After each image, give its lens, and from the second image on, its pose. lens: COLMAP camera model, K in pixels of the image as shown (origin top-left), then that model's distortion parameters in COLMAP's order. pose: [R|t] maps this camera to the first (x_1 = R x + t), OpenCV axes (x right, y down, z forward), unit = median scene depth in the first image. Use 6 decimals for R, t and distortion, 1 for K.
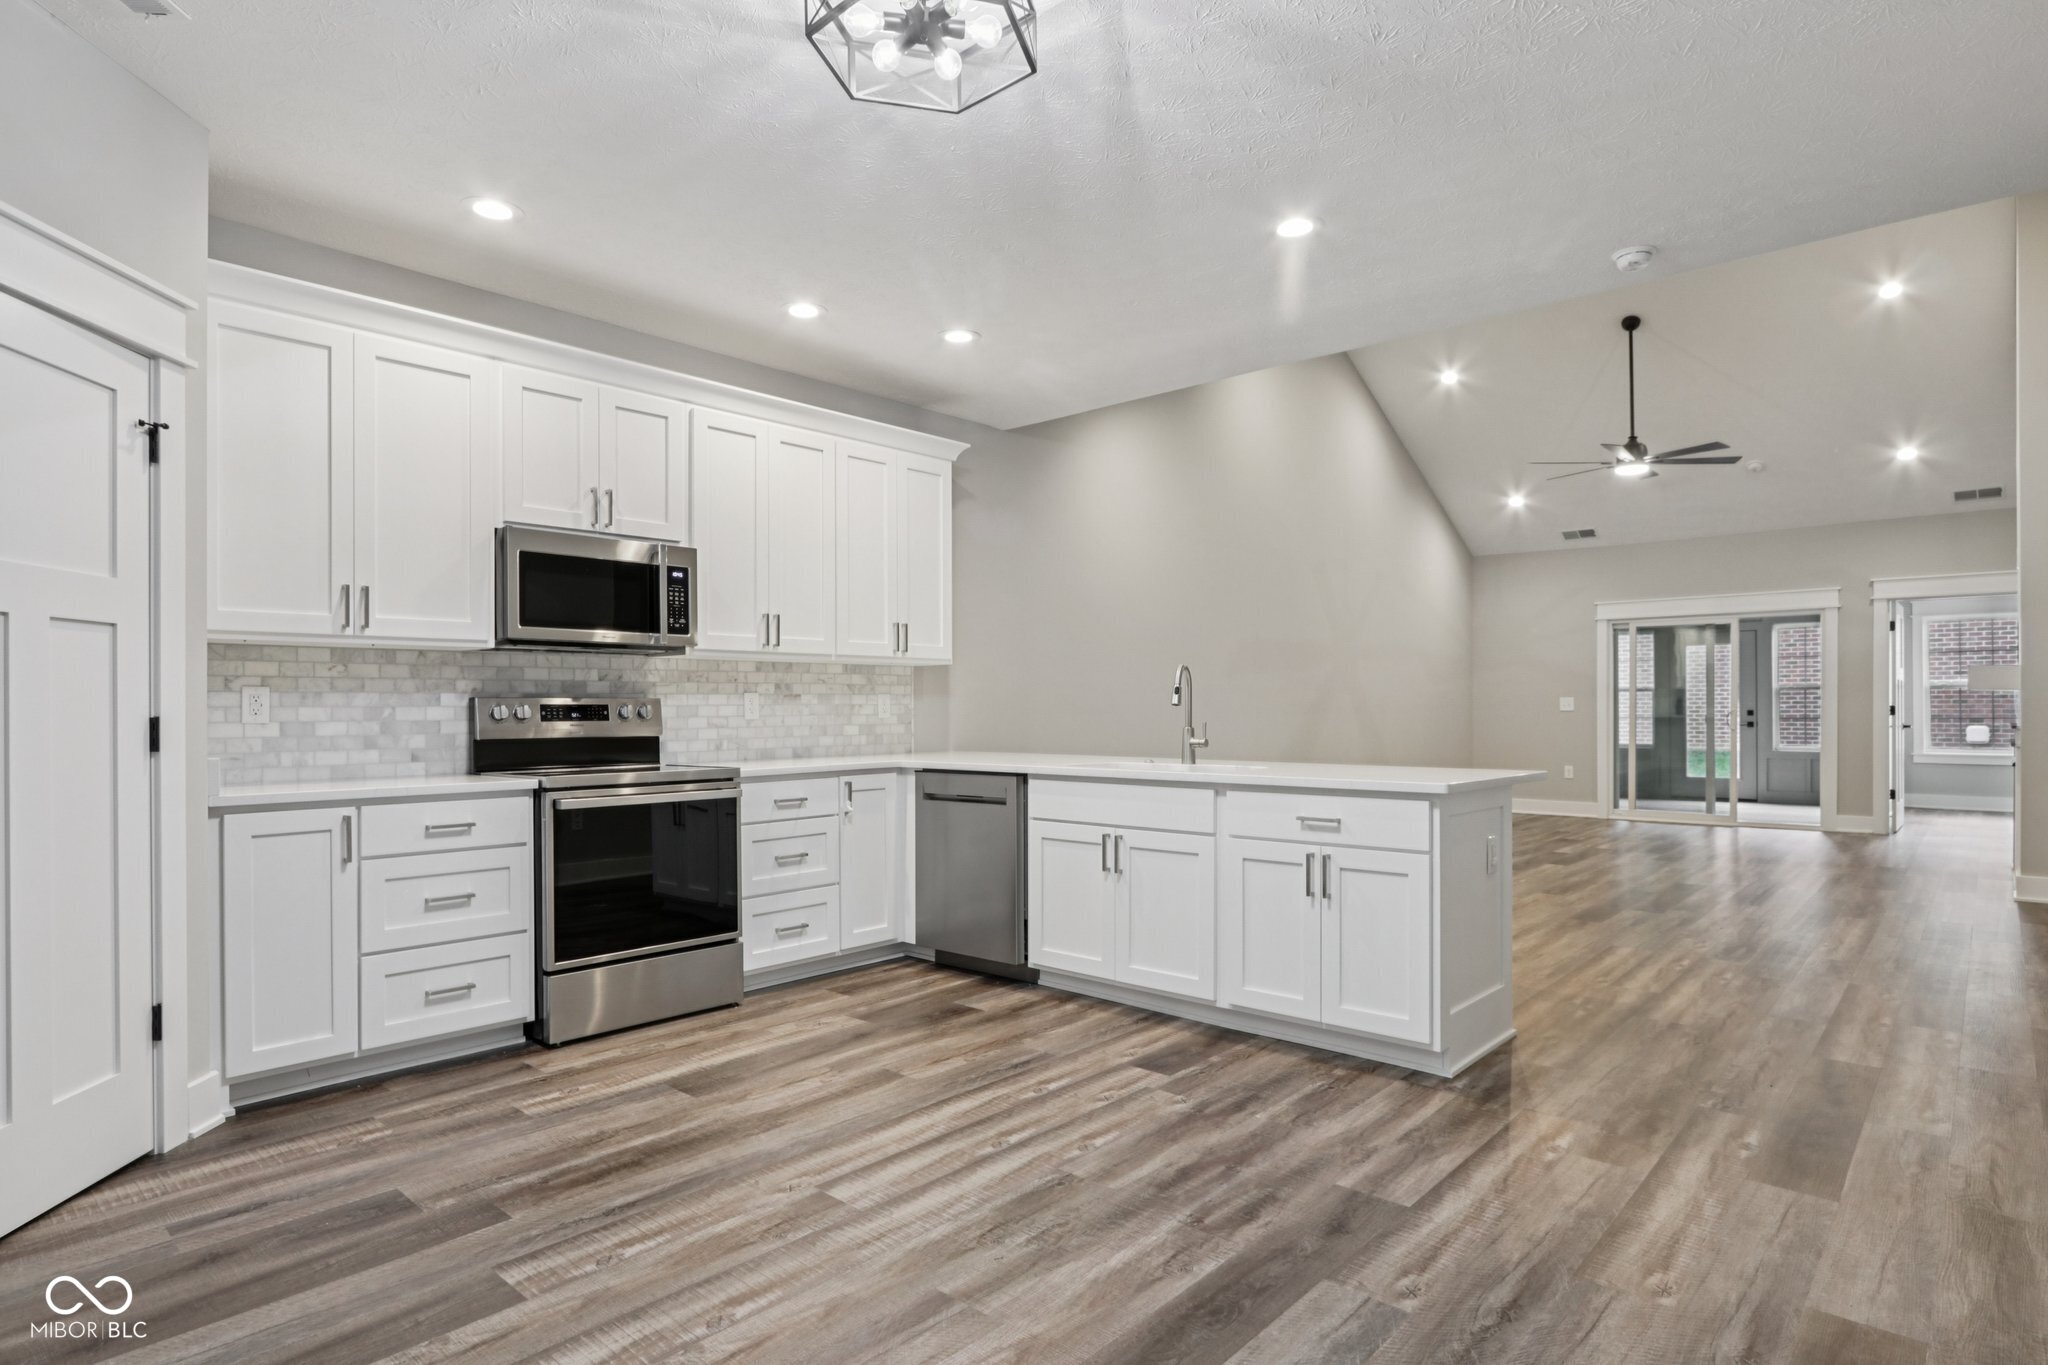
lens RADIAL K [[1092.3, 0, 1020.6], [0, 1092.3, 707.7], [0, 0, 1]] dist [-0.016867, 0.001316]
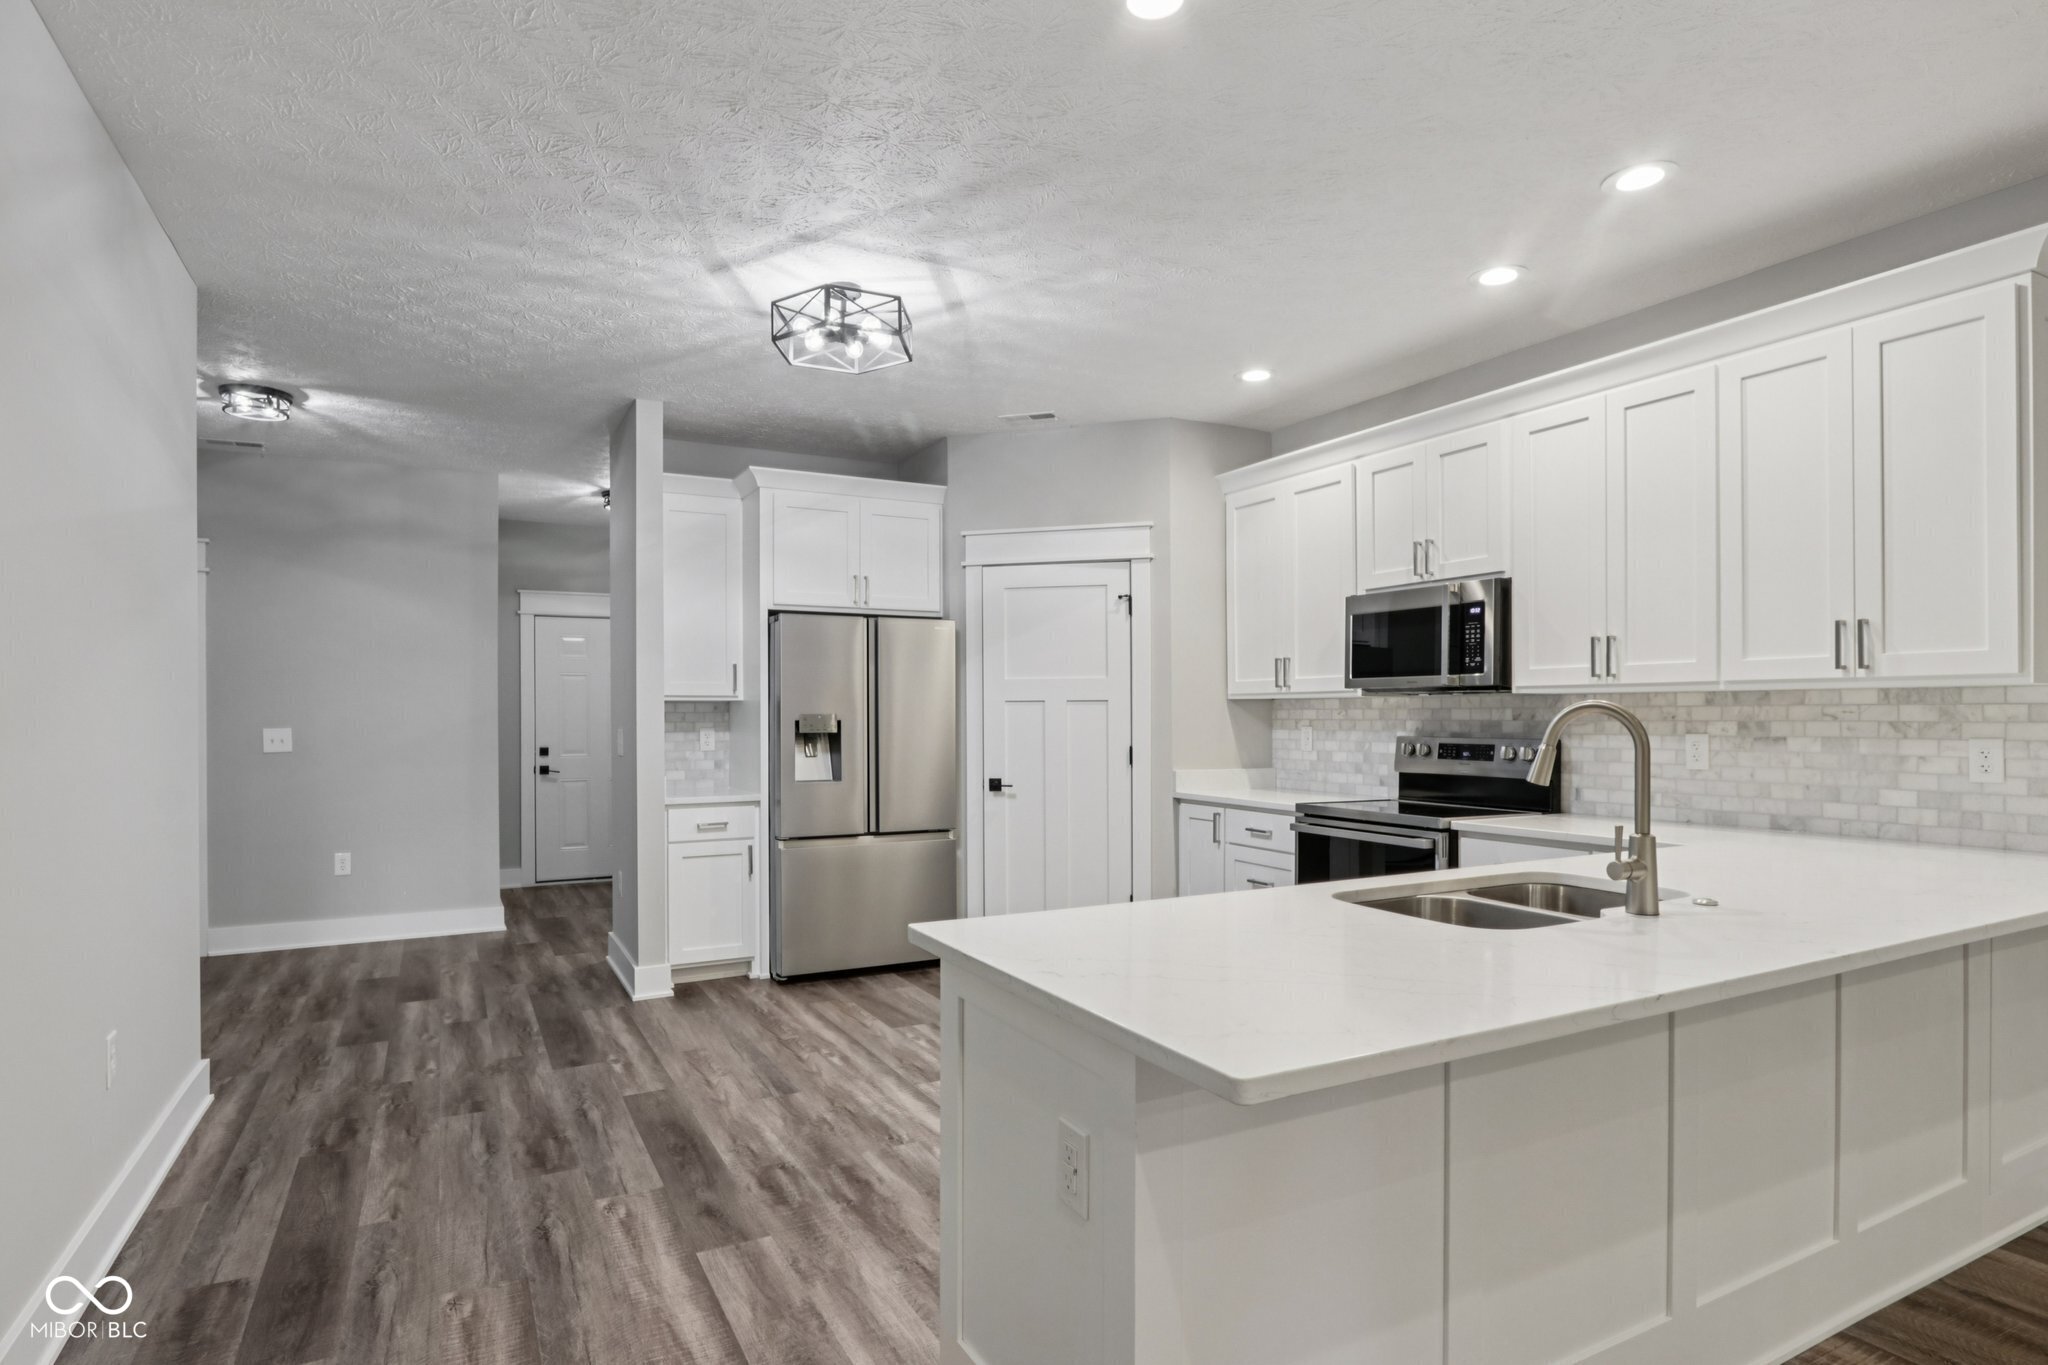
lens RADIAL K [[1093.3, 0, 1020.4], [0, 1093.3, 715.8], [0, 0, 1]] dist [-0.016436, 0.002895]
pose [[-0.337703, 0.008879, -0.941211, 0.809903], [0.005135, 0.999958, 0.007591, -0.045222], [0.941239, -0.002269, -0.337735, 1.079087]]
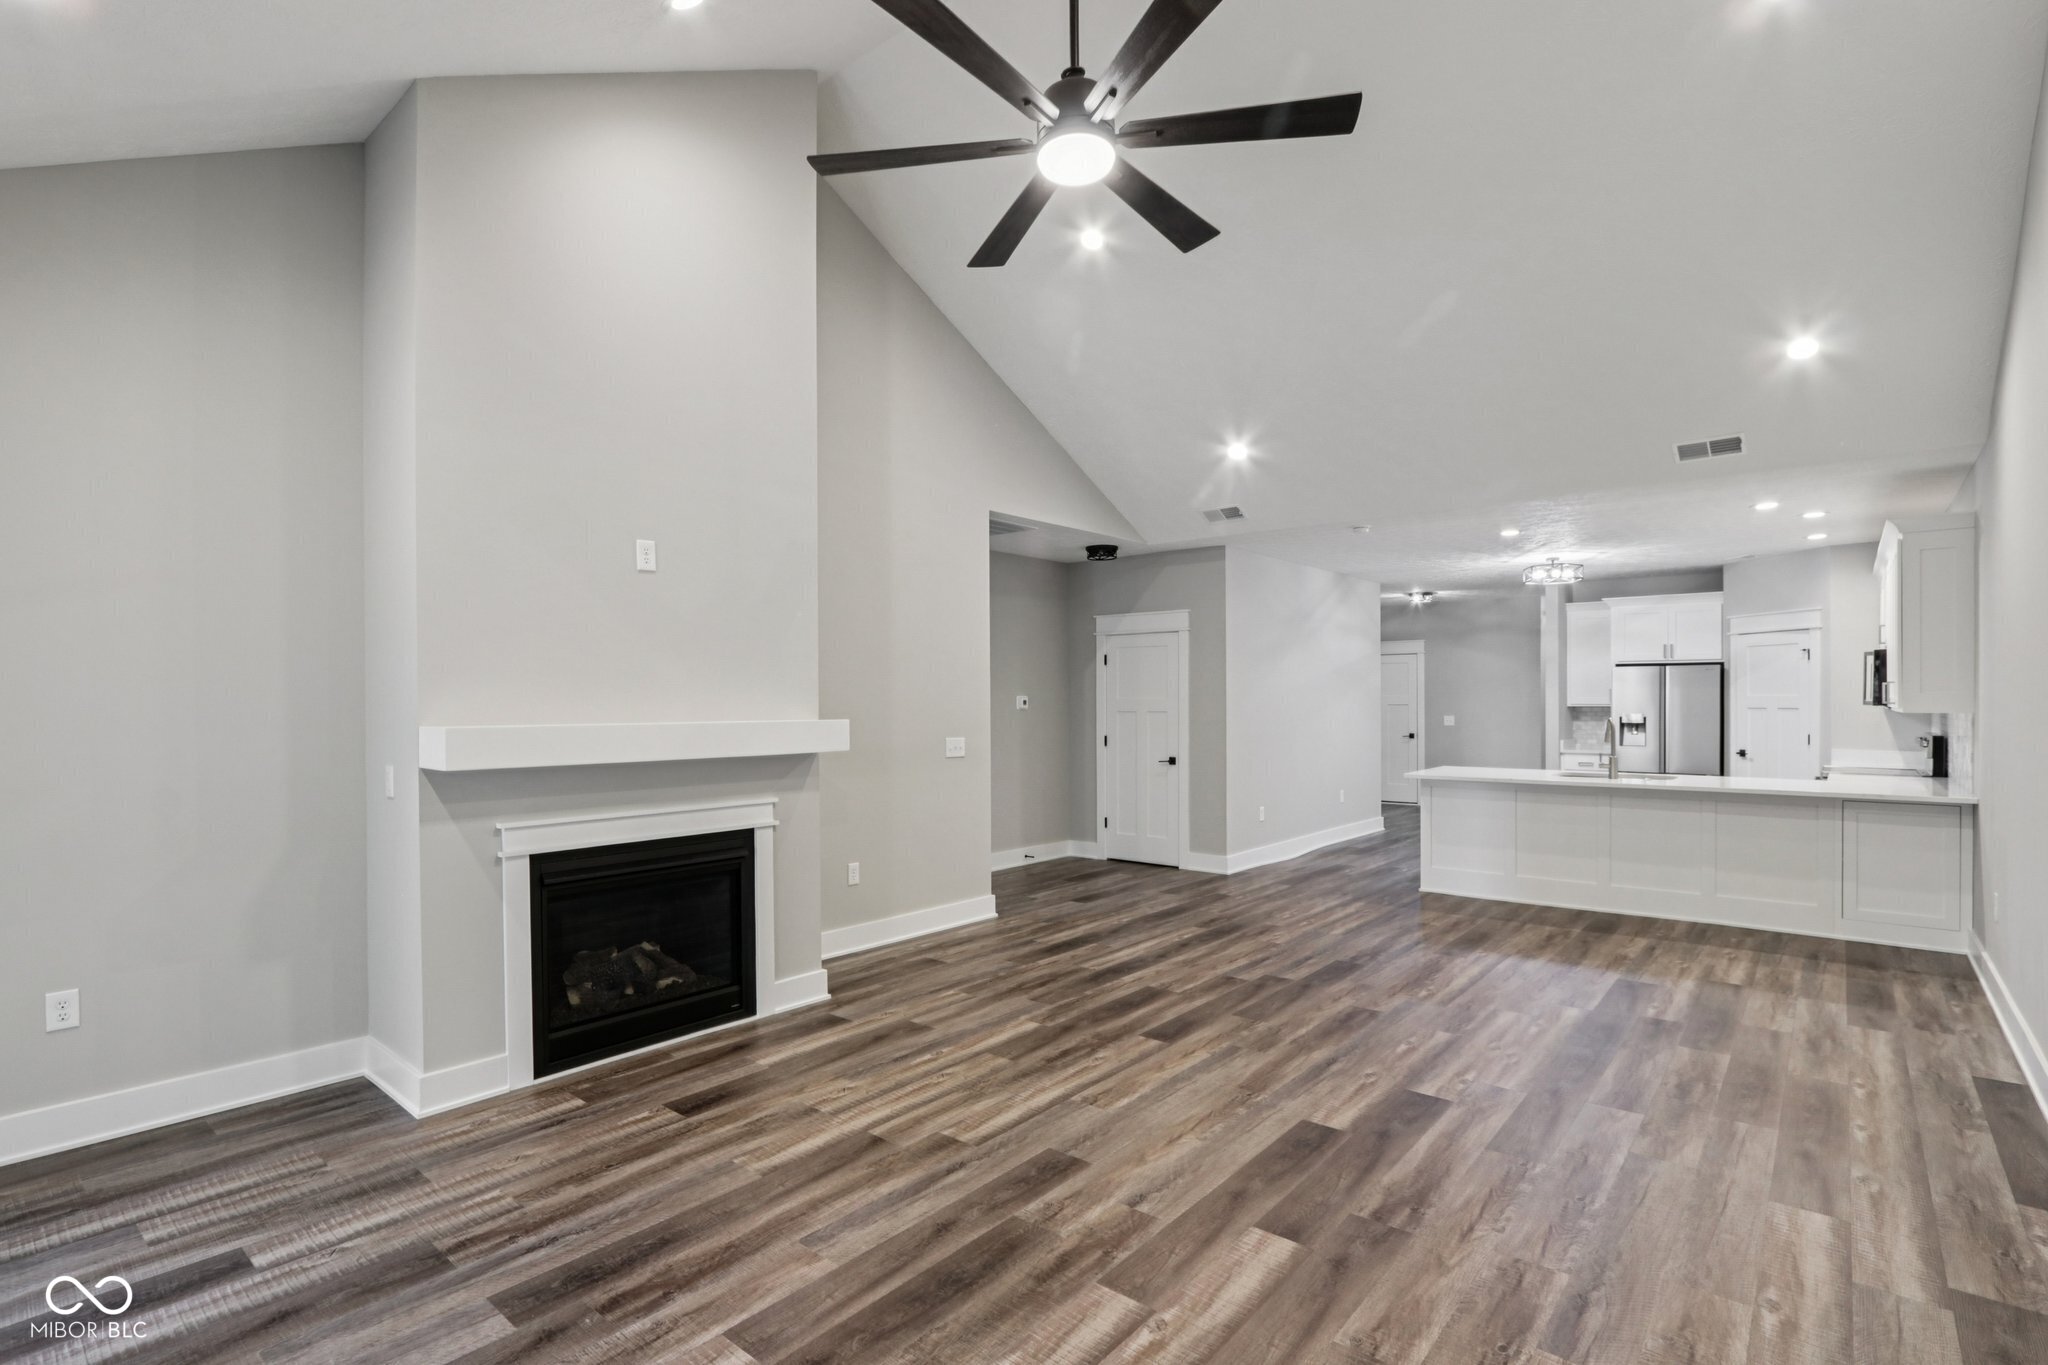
lens RADIAL K [[986.5, 0, 1021.1], [0, 986.5, 720.6], [0, 0, 1]] dist [-0.012870, 0.000123]
pose [[-0.999156, 0.008804, -0.040123, 1.334003], [0.007970, 0.999750, 0.020896, -0.088251], [0.040297, 0.020558, -0.998976, 2.930514]]
